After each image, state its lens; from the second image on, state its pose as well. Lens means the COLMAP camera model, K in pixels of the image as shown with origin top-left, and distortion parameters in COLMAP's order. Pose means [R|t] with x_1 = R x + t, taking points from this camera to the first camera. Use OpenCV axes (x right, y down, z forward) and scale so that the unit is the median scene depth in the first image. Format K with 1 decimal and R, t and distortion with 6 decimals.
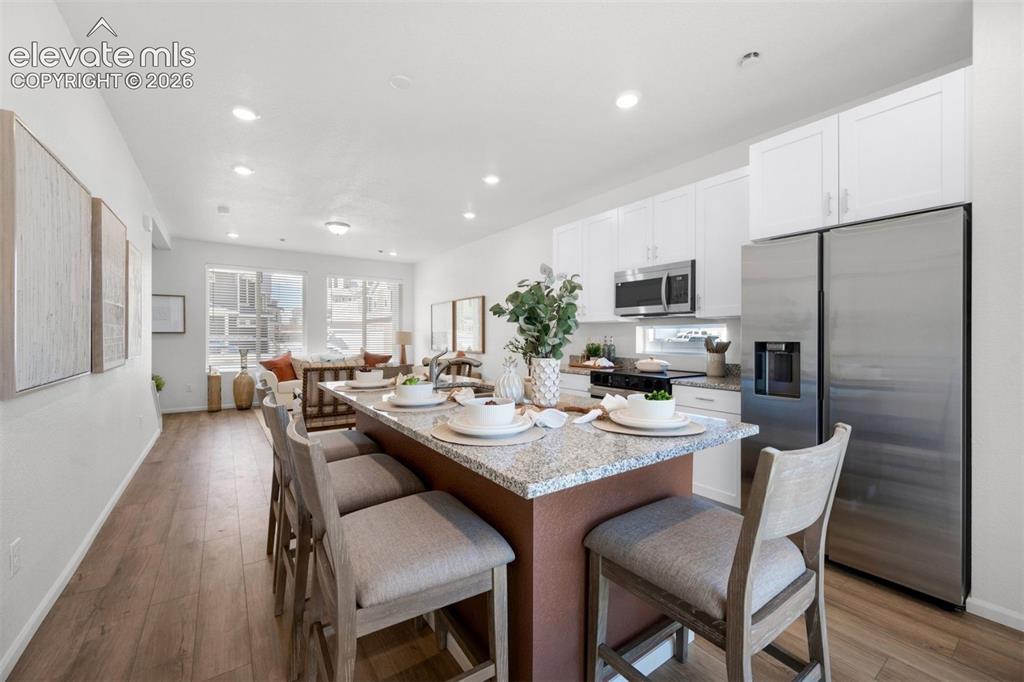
lens RADIAL K [[413.0, 0, 507.9], [0, 413.0, 338.2], [0, 0, 1]] dist [-0.001503, -0.000300]
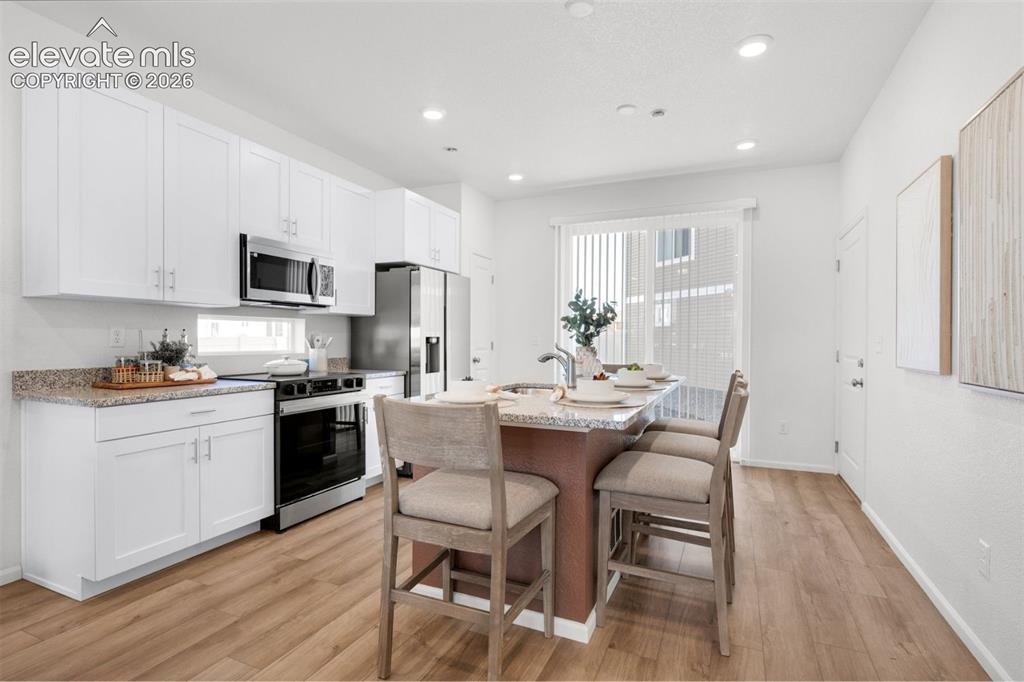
lens RADIAL K [[507.9, 0, 514.5], [0, 507.9, 342.2], [0, 0, 1]] dist [-0.002897, -0.000954]
pose [[-0.524448, -0.009575, 0.851389, -0.673597], [-0.004435, 0.999954, 0.008514, 0.006755], [-0.851431, 0.000690, -0.524466, 1.063286]]
